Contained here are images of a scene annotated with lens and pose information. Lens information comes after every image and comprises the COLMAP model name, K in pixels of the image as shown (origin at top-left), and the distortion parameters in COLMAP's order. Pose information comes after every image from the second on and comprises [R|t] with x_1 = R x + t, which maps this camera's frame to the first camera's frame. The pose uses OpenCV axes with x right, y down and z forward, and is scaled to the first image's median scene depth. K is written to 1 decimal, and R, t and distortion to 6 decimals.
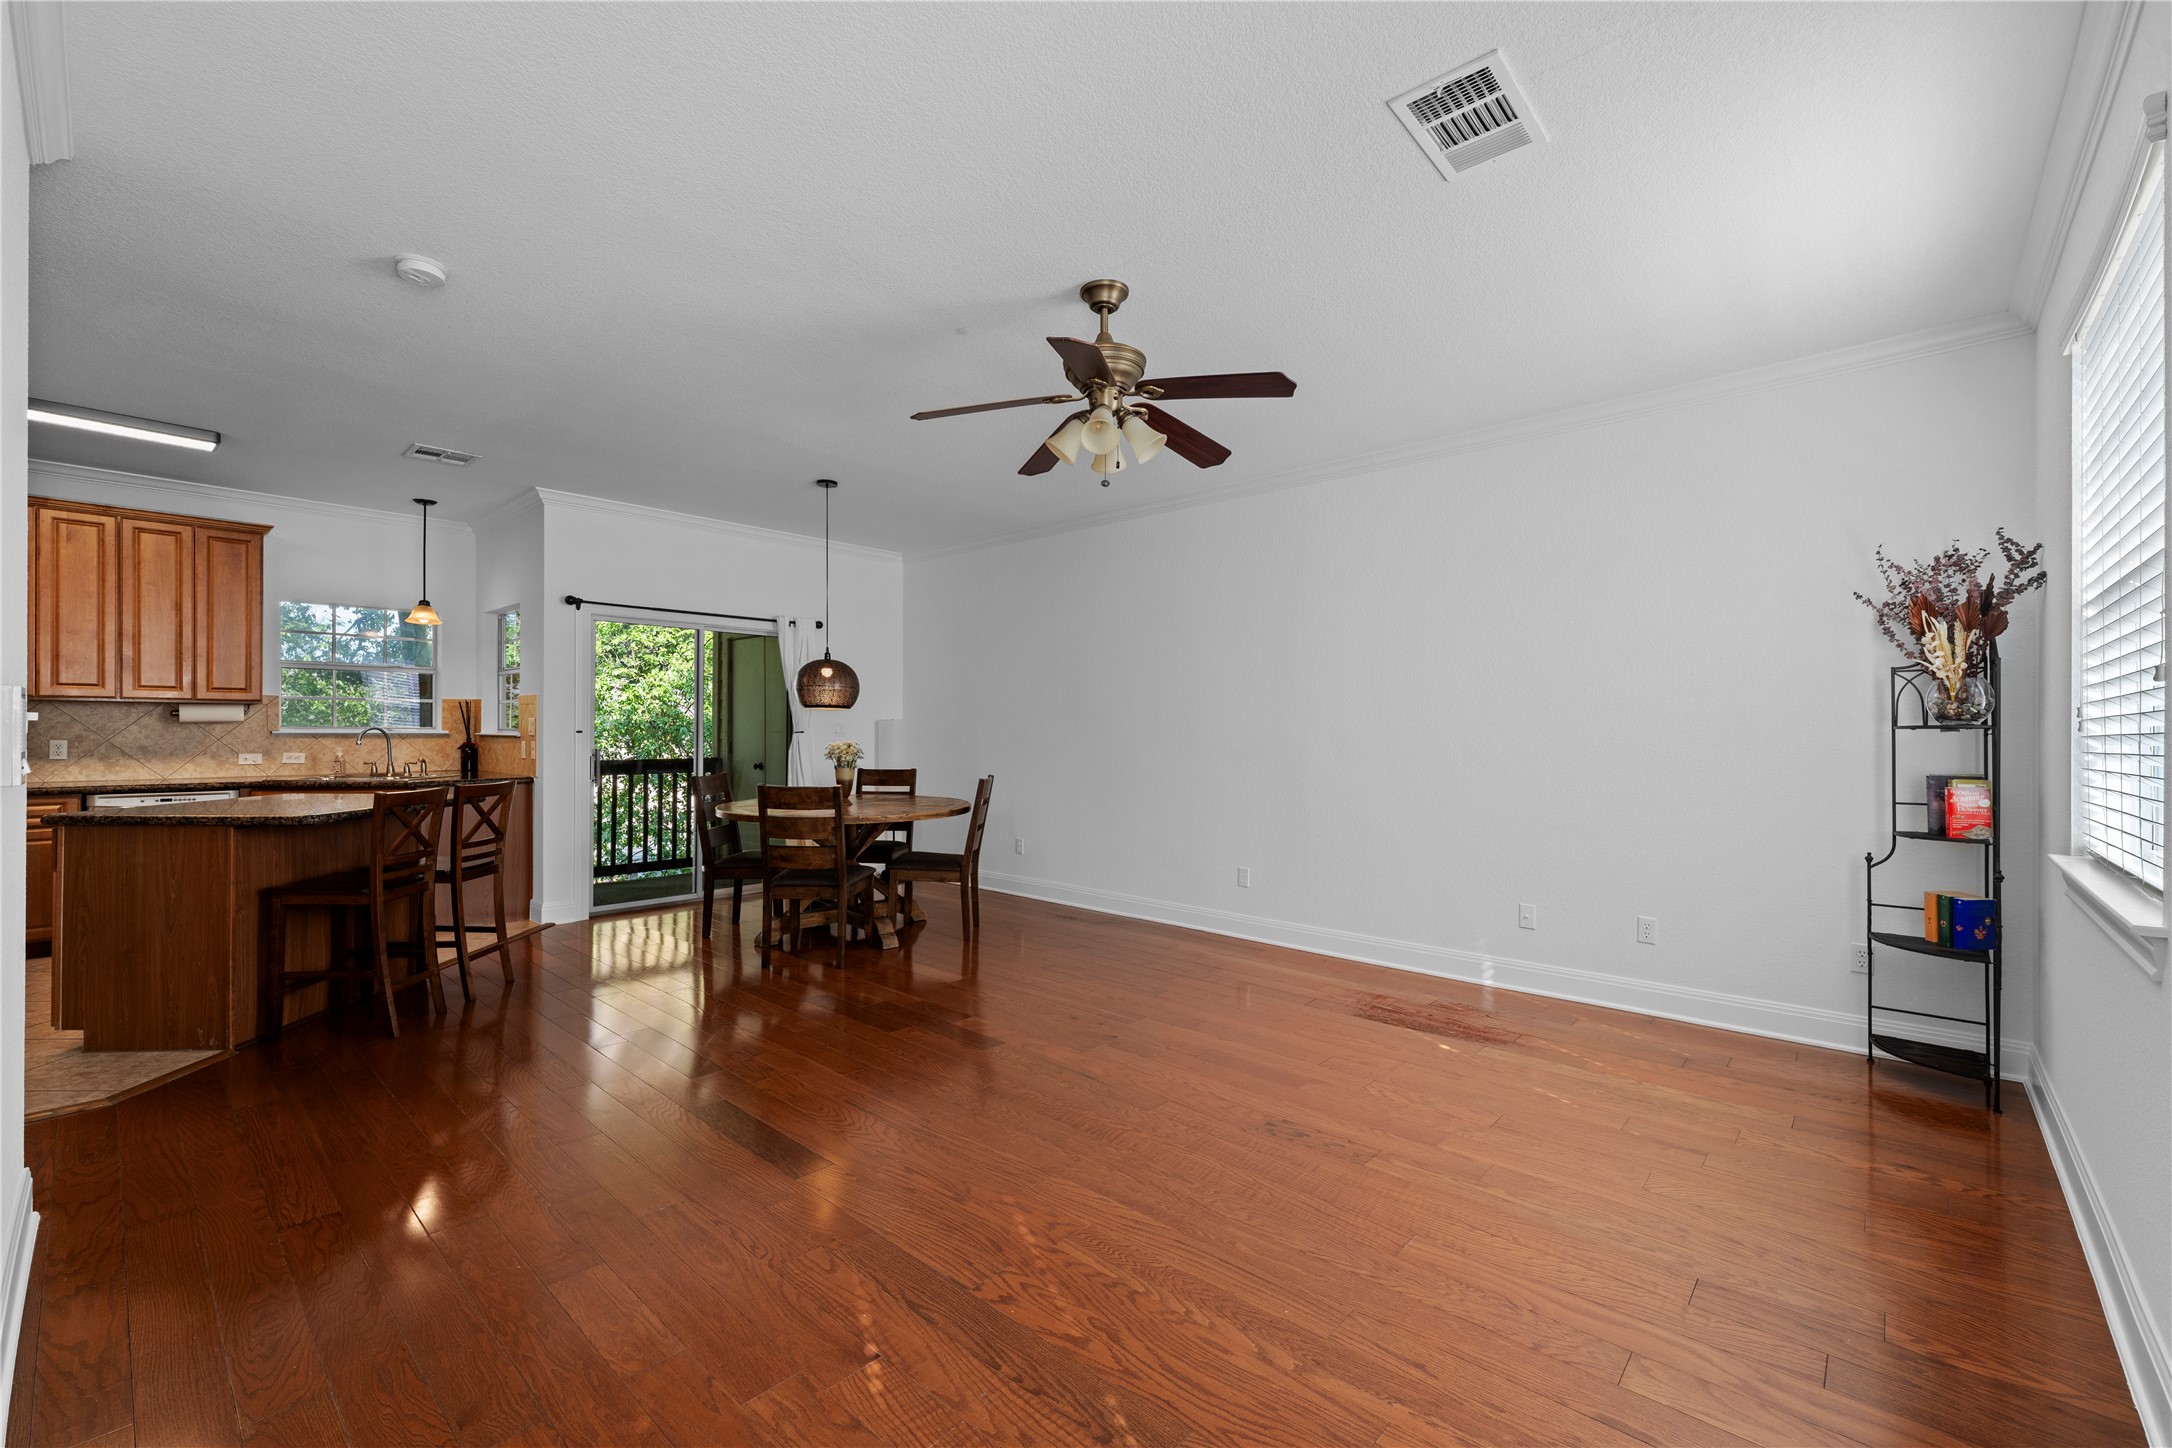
lens RADIAL K [[897.7, 0, 1086.0], [0, 897.7, 724.0], [0, 0, 1]] dist [-0.013205, 0.007265]
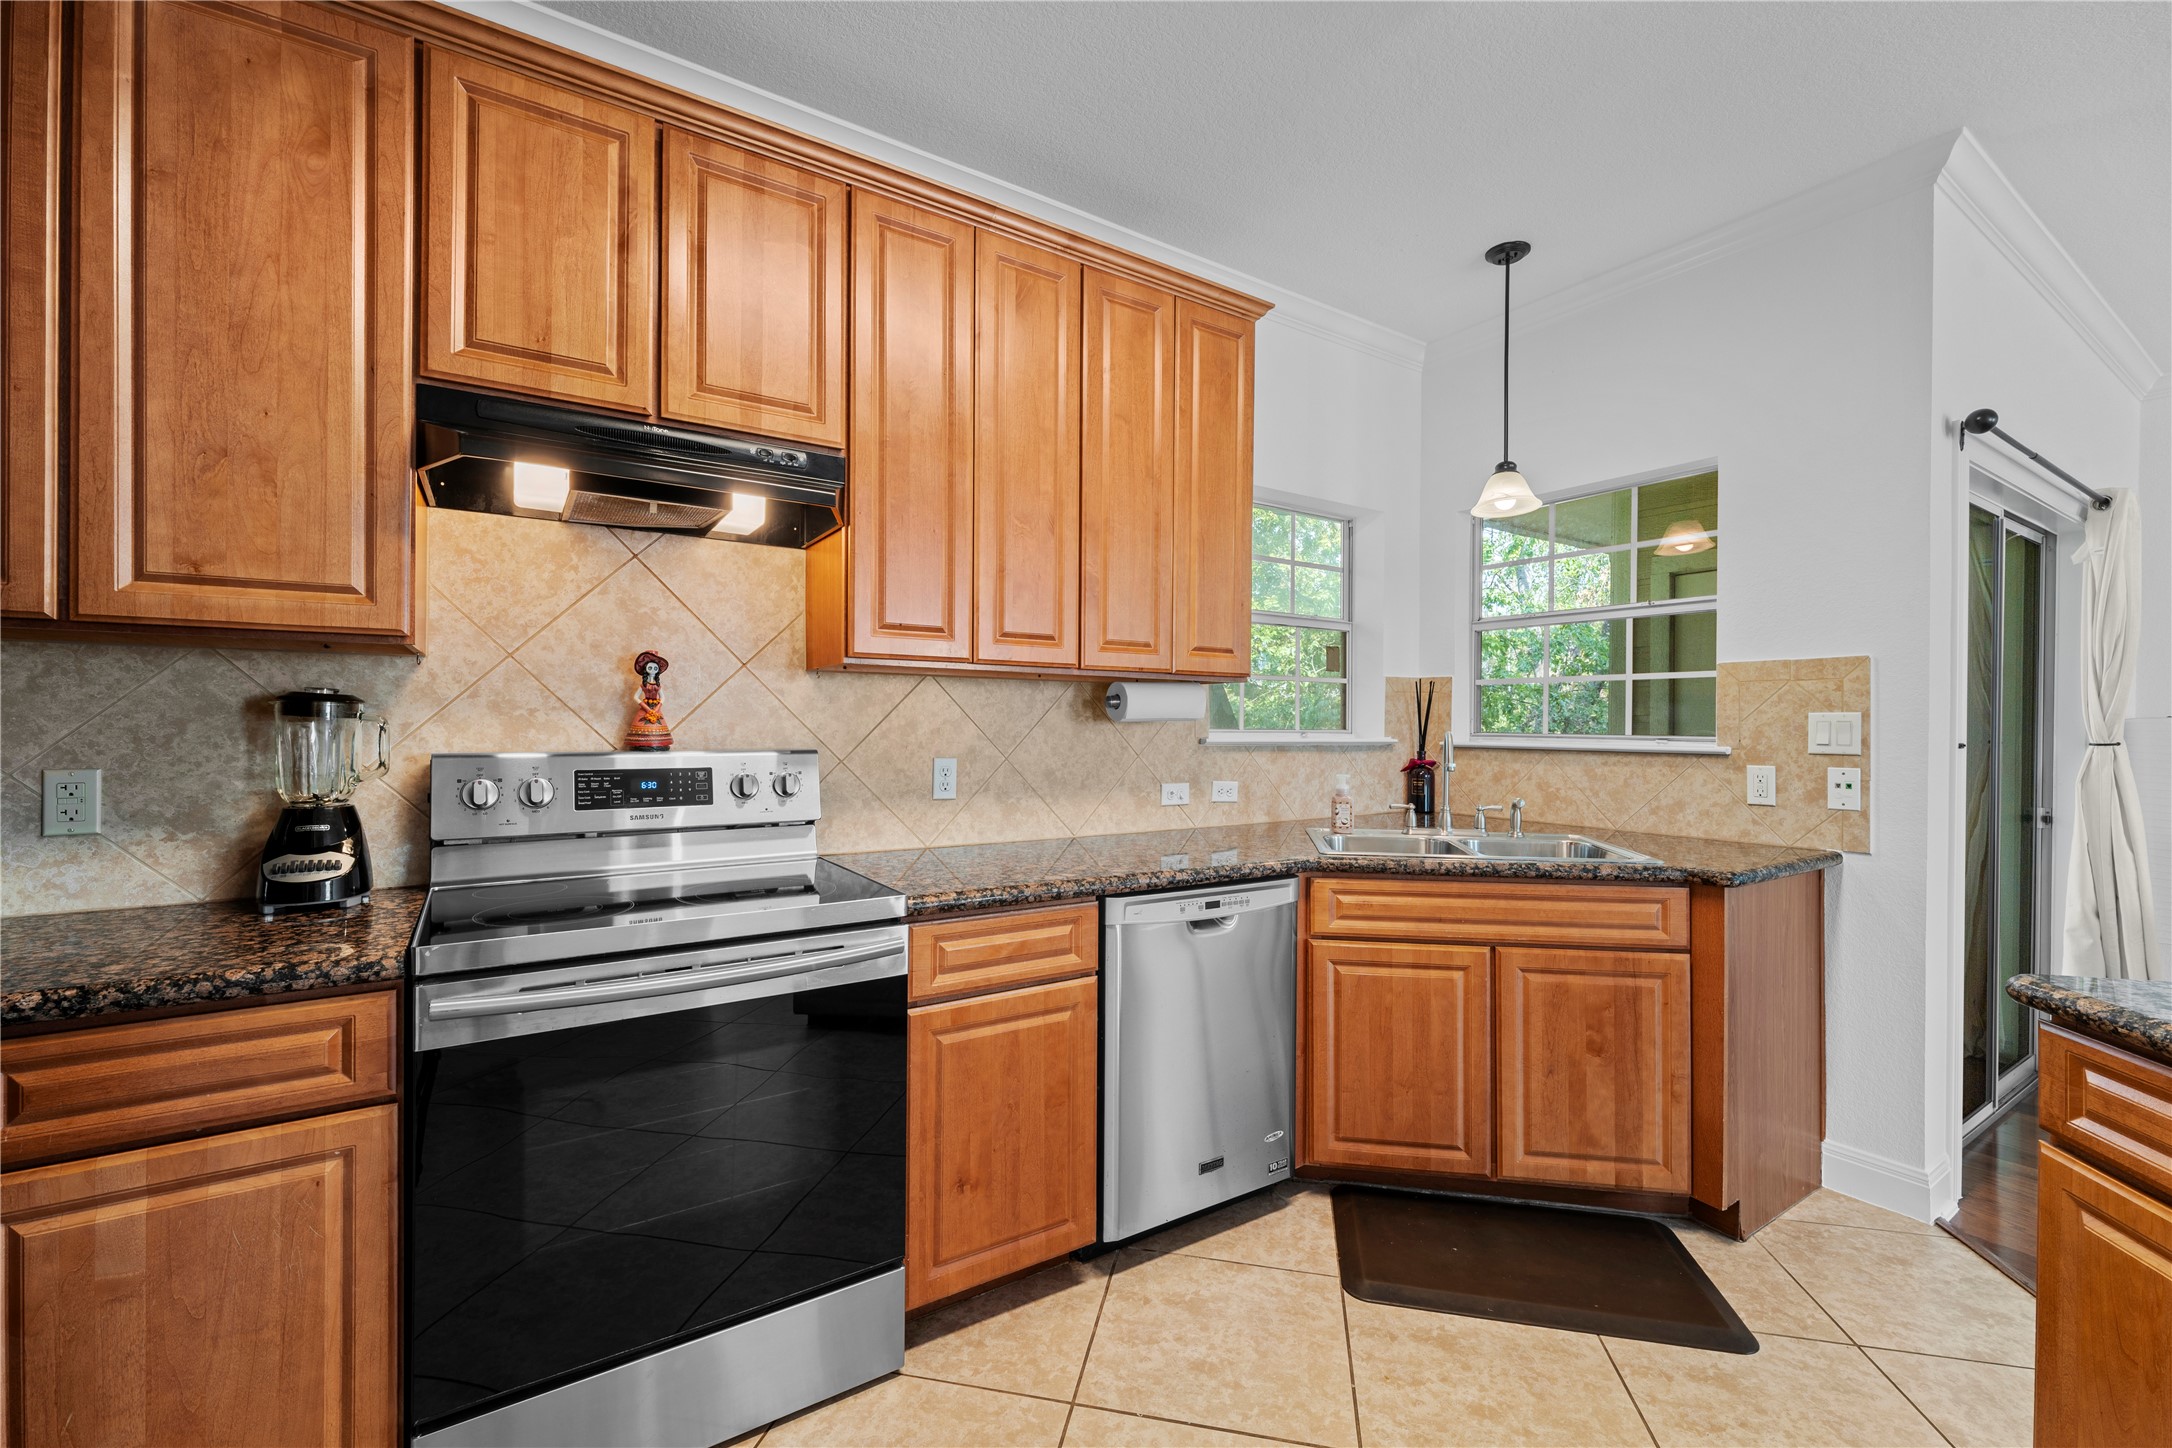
lens RADIAL K [[885.8, 0, 1081.8], [0, 885.8, 726.1], [0, 0, 1]] dist [0.003011, -0.010740]
pose [[0.968478, 0.004396, -0.249062, -0.923803], [-0.003038, 0.999978, 0.005836, -0.001826], [0.249082, -0.004896, 0.968470, 0.541283]]
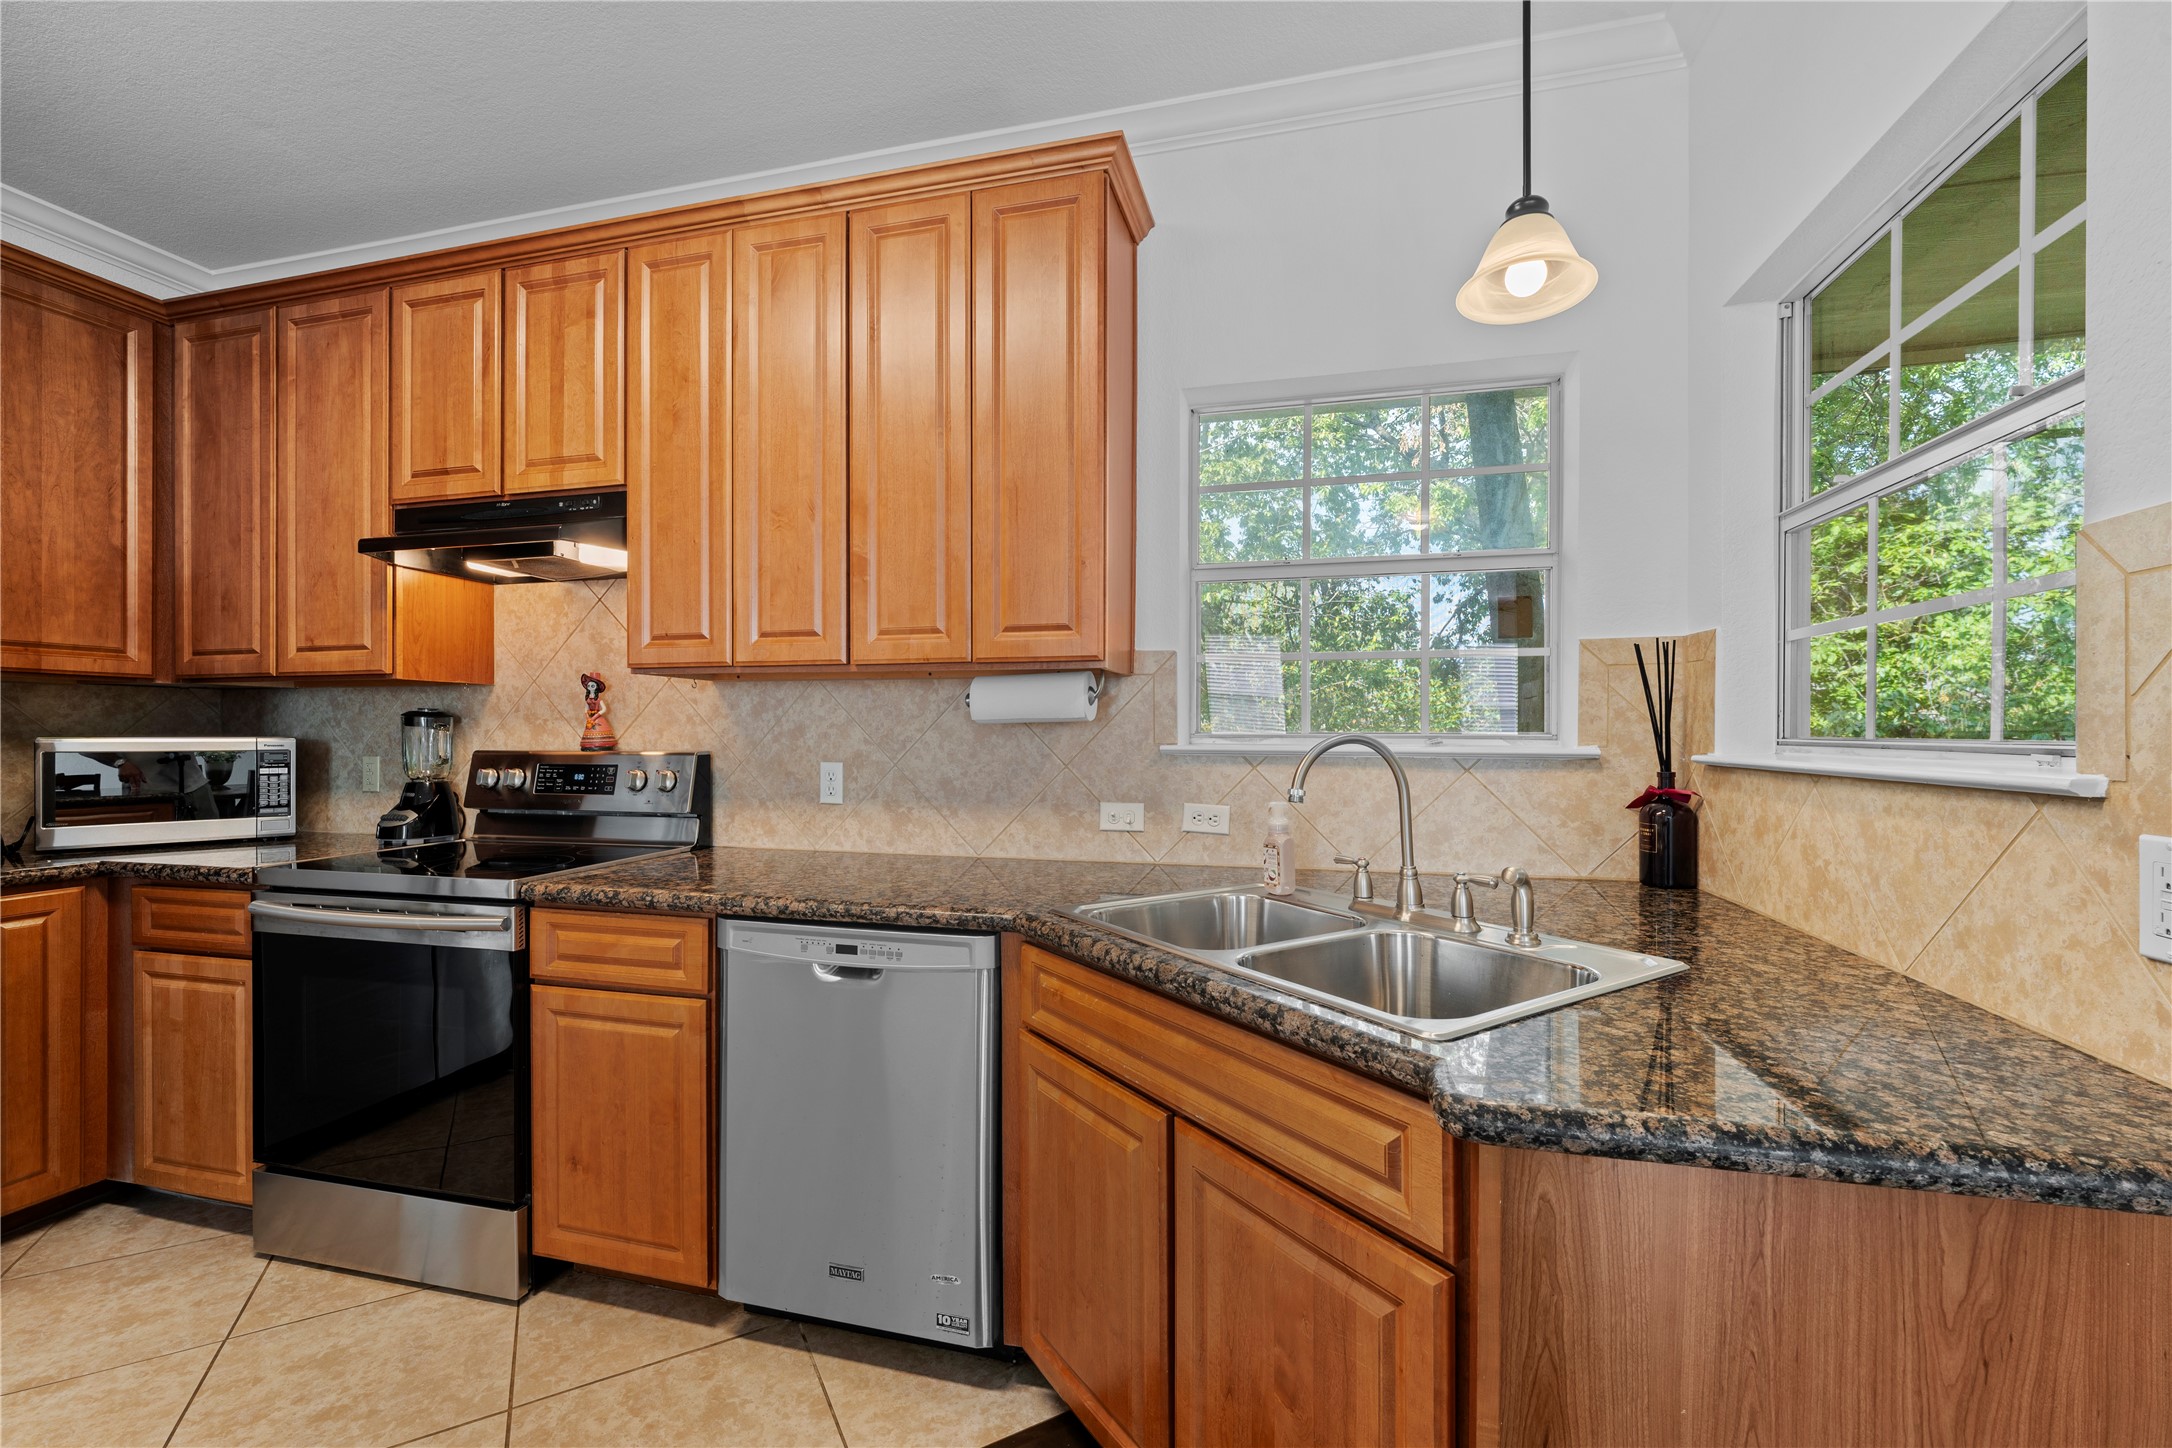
lens RADIAL K [[893.3, 0, 1093.2], [0, 893.3, 736.3], [0, 0, 1]] dist [0.003732, -0.000252]
pose [[0.469690, 0.001053, -0.882831, -0.643053], [0.004676, 0.999982, 0.003681, 0.003070], [0.882819, -0.005857, 0.469676, 0.863583]]
